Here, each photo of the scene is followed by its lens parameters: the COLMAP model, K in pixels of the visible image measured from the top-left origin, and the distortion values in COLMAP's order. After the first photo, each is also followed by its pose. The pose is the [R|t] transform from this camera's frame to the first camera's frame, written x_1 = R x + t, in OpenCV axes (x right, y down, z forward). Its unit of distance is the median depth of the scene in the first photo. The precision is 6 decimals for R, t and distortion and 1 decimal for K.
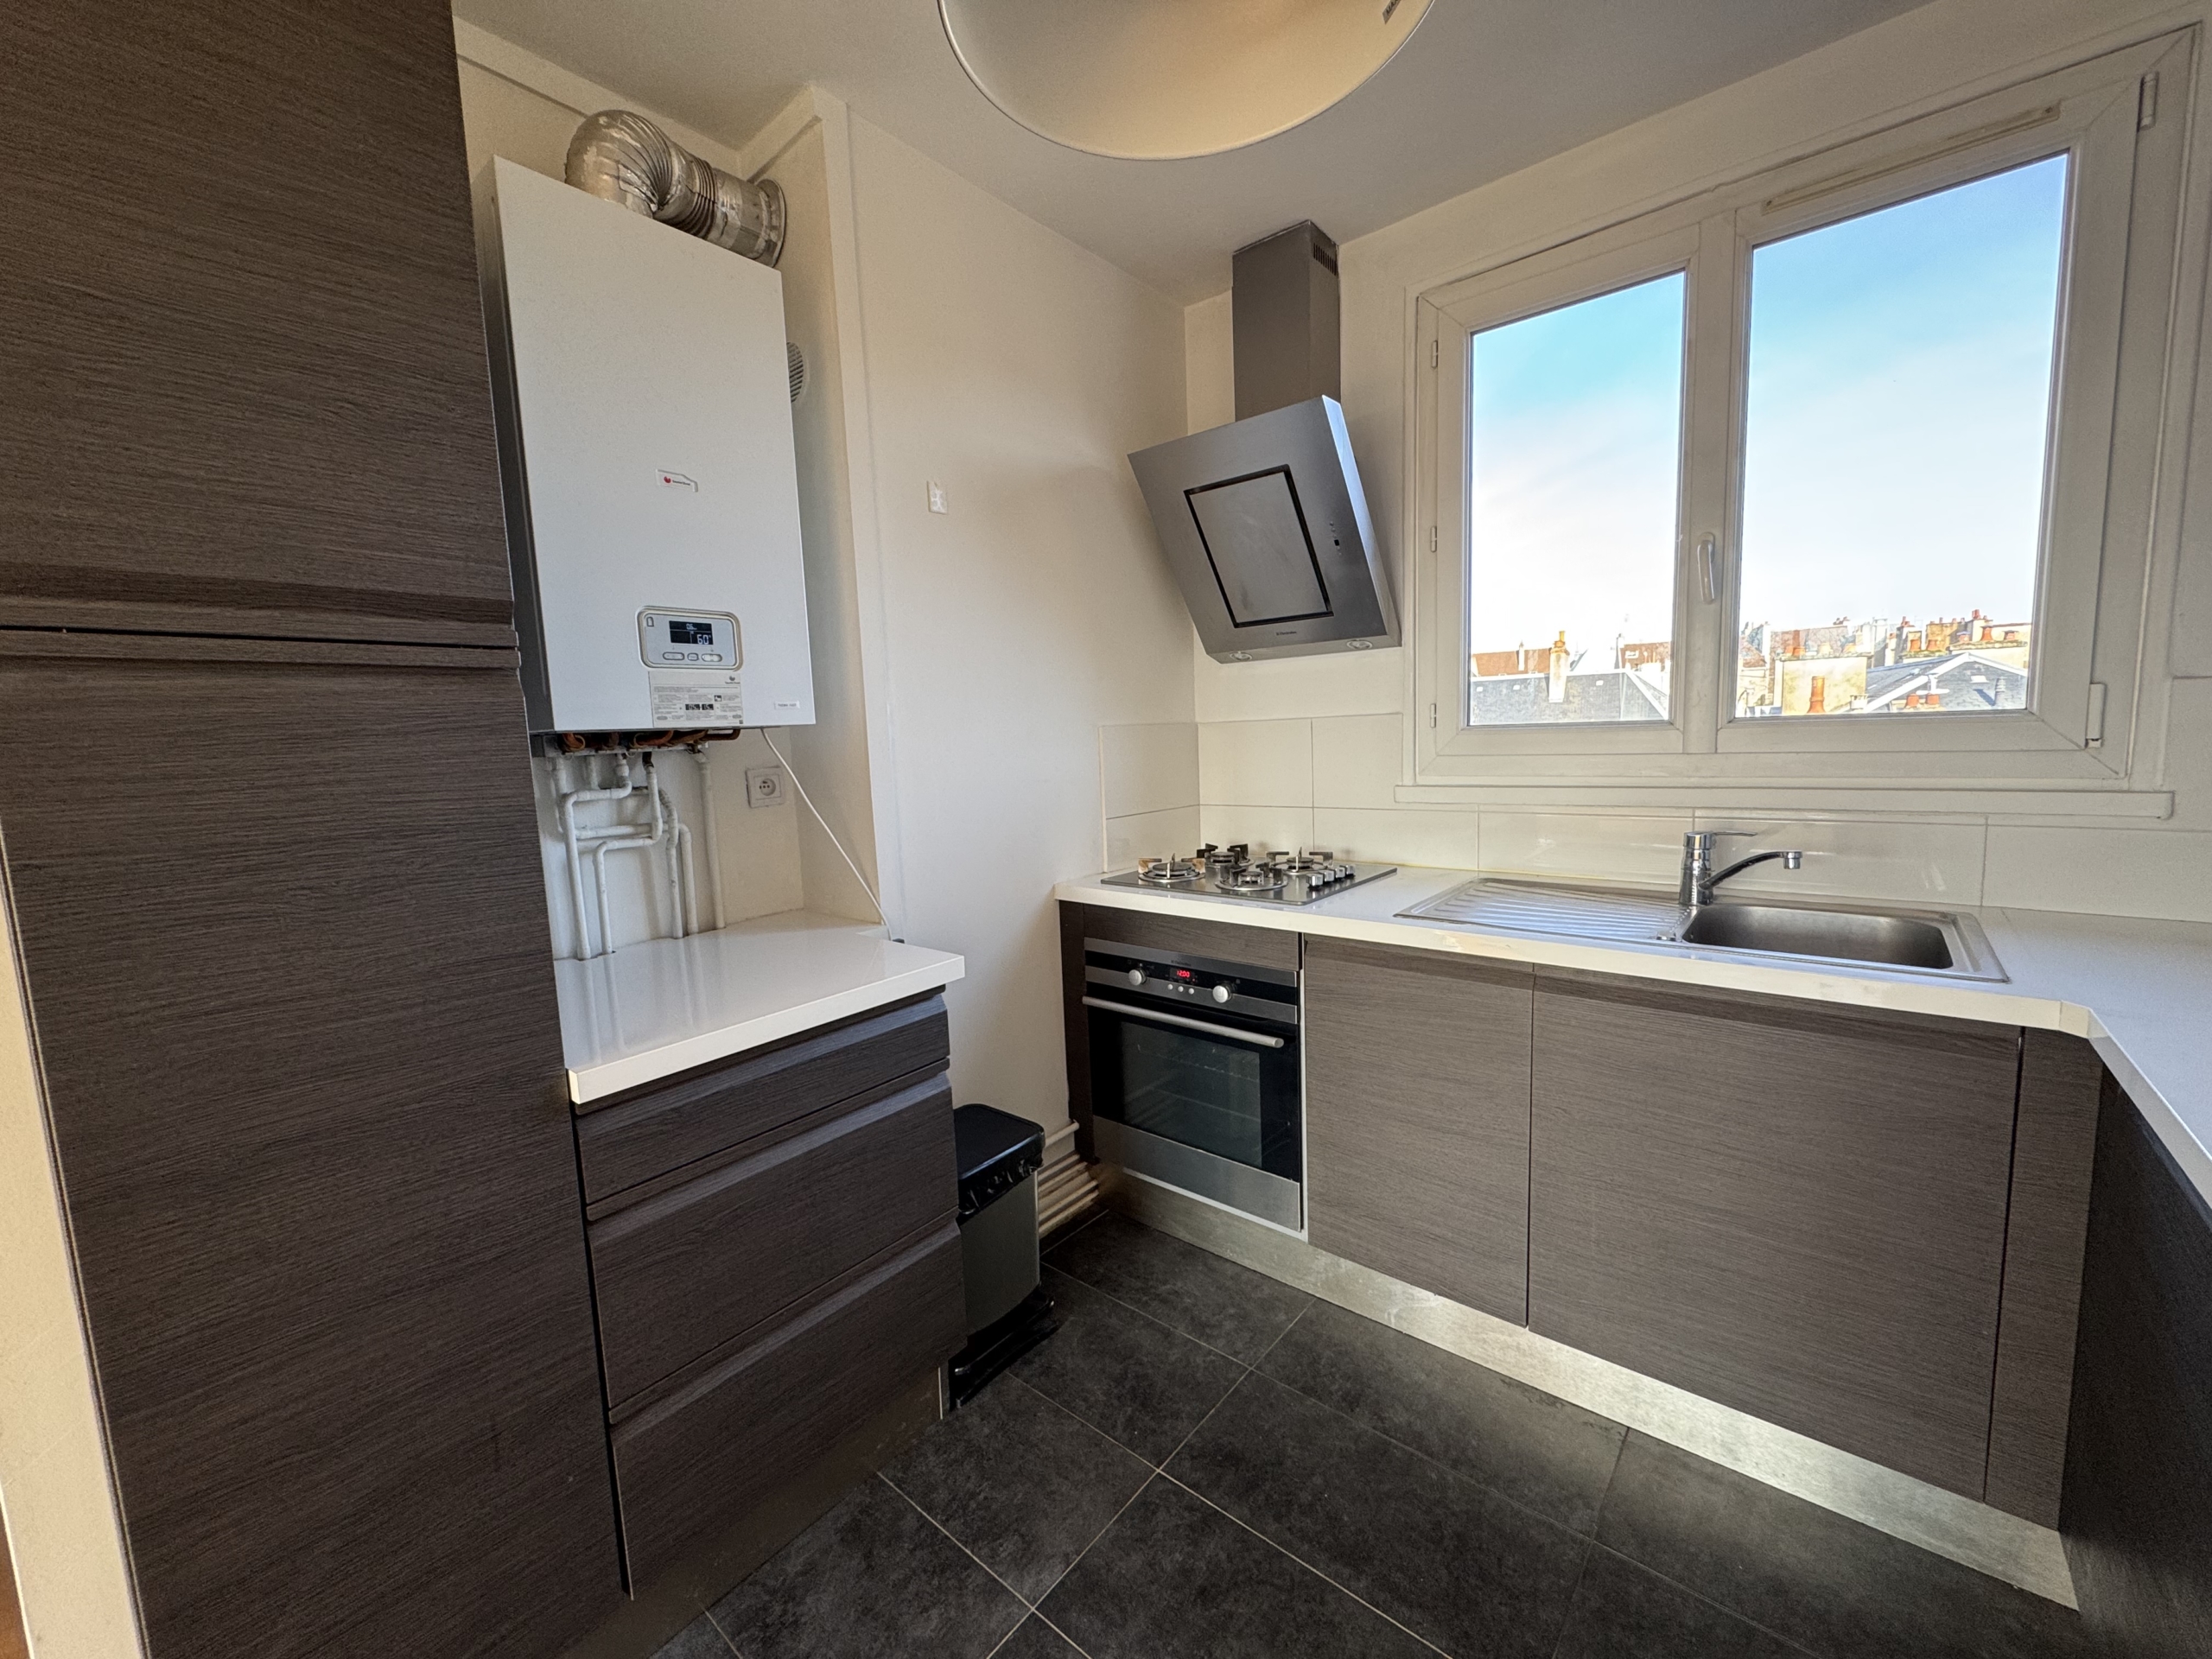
lens RADIAL K [[875.9, 0, 1106.0], [0, 875.9, 829.5], [0, 0, 1]] dist [-0.003676, 0.000249]
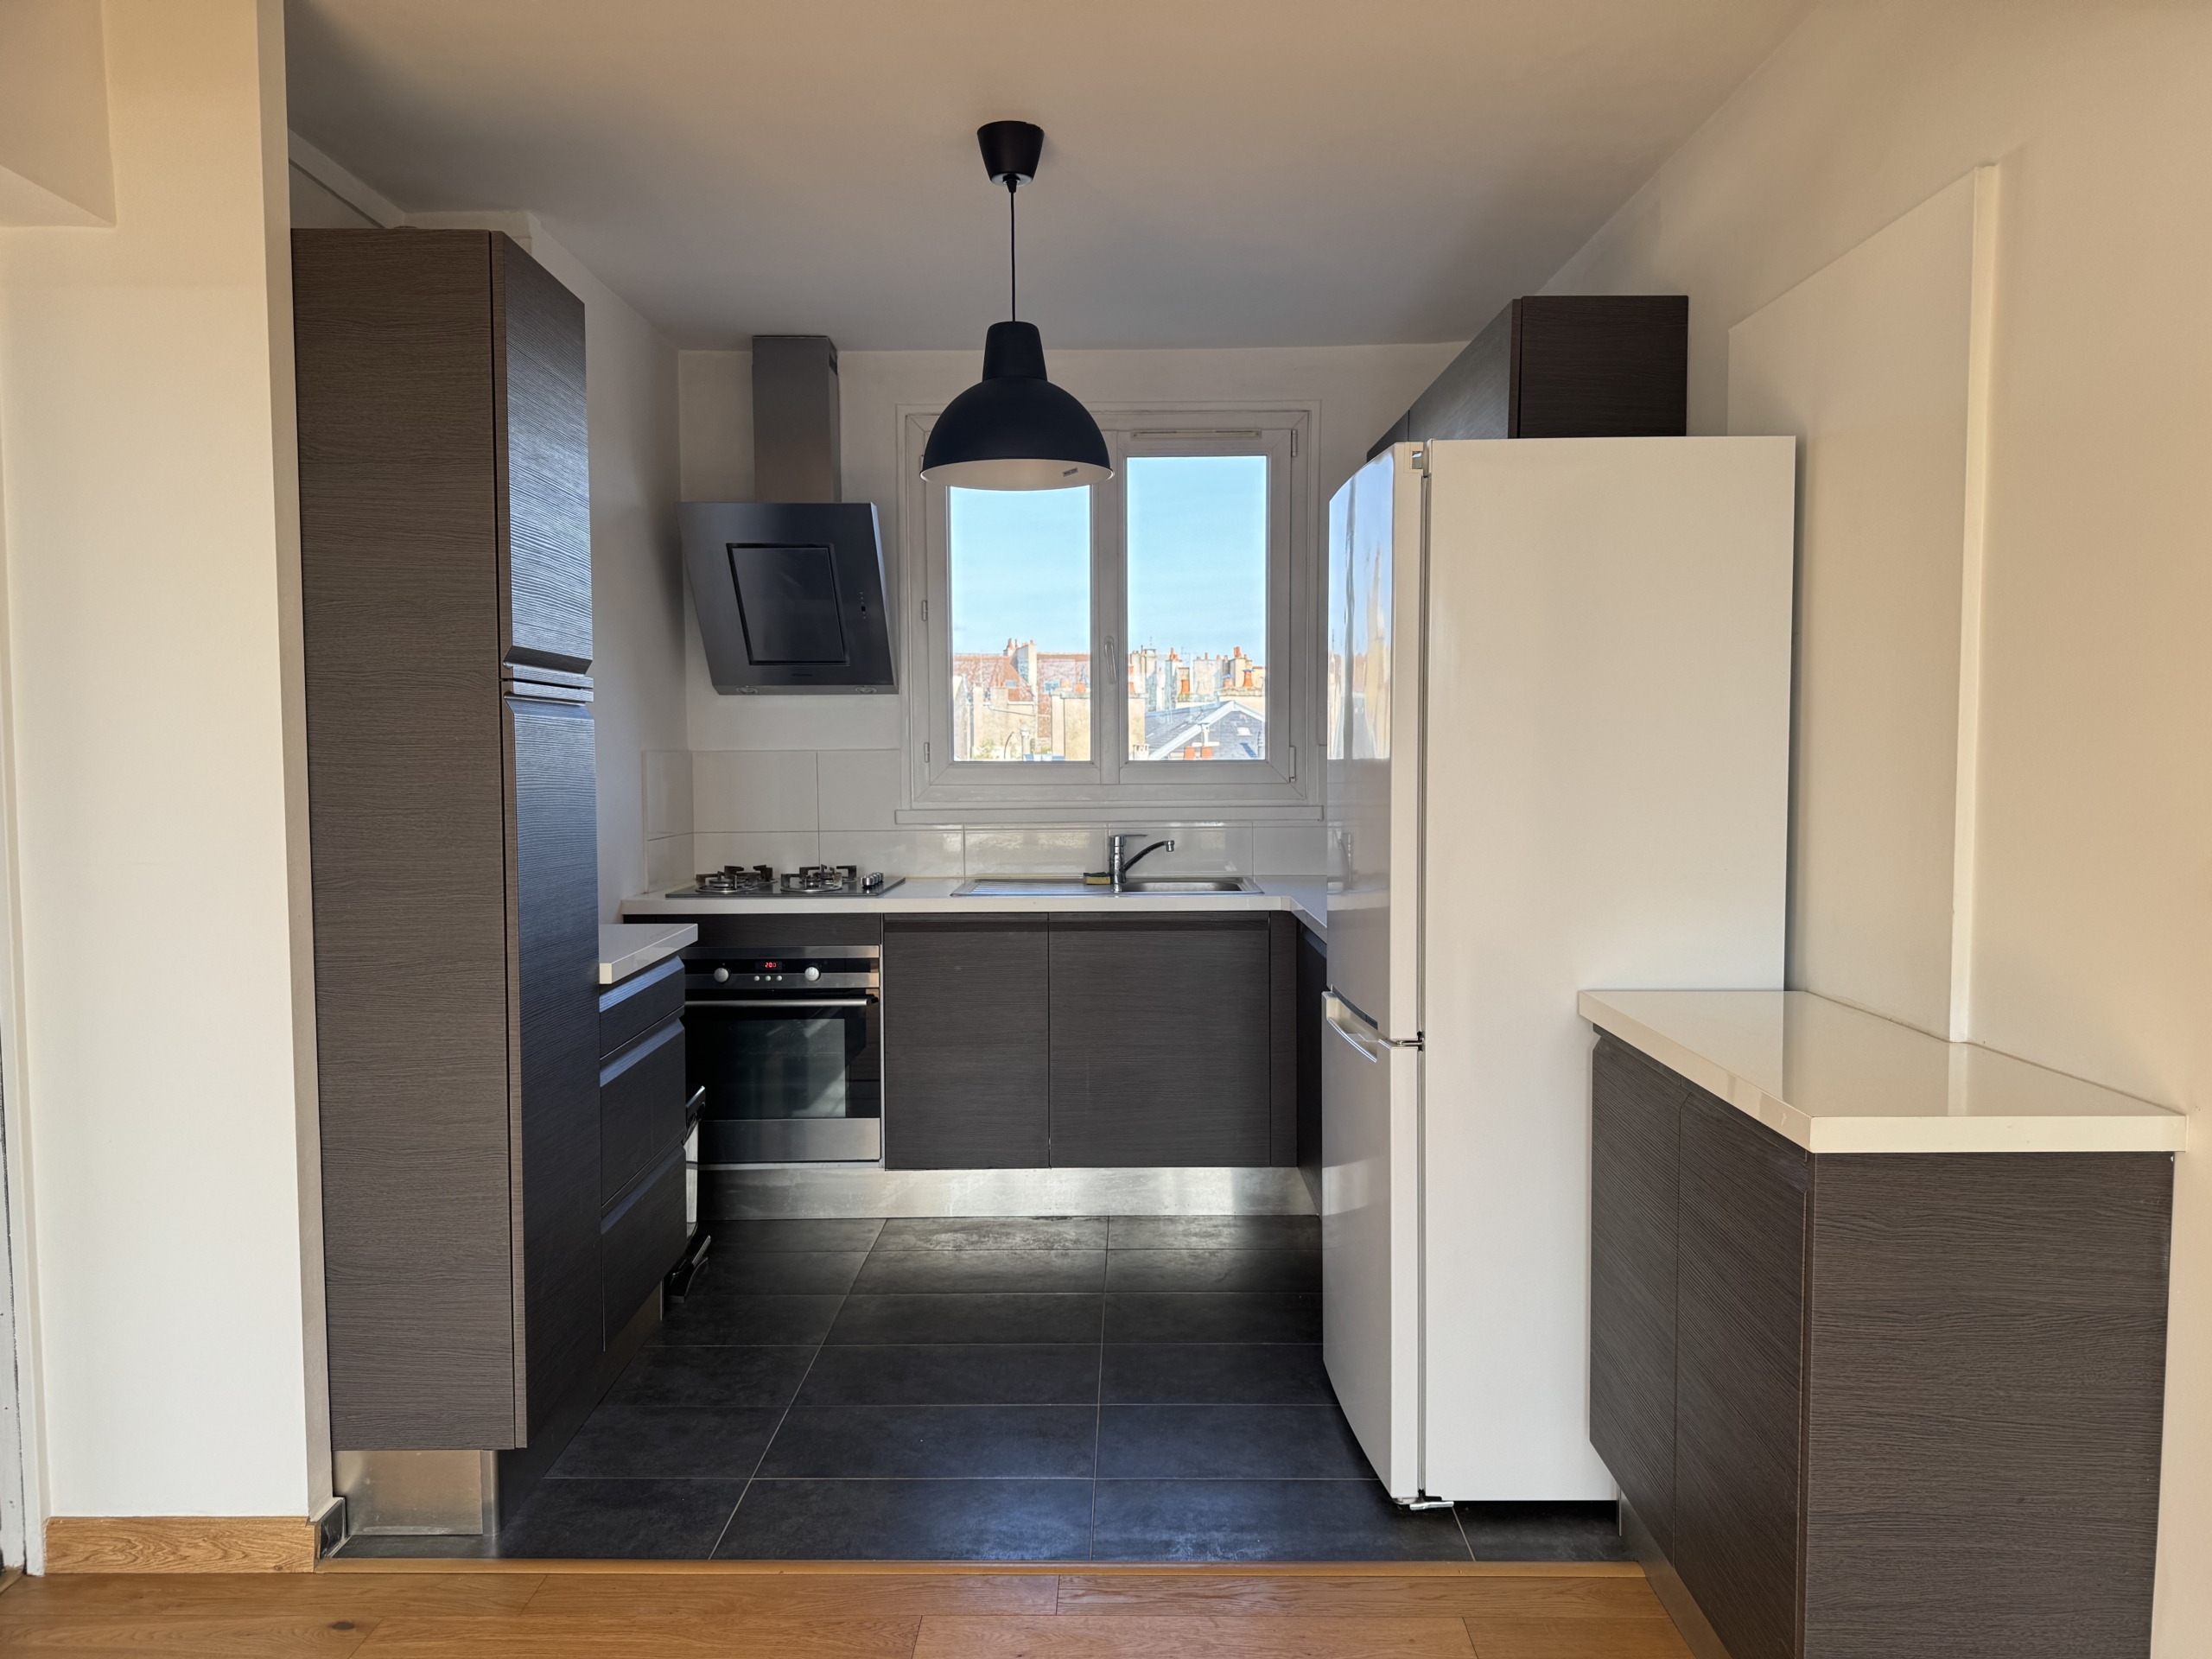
lens RADIAL K [[1584.4, 0, 1106.0], [0, 1584.4, 829.5], [0, 0, 1]] dist [0.056440, -0.003322]
pose [[0.768784, 0.003744, 0.639498, -0.841609], [0.047279, 0.996914, -0.062674, 0.126947], [-0.637759, 0.078418, 0.766234, -0.839775]]
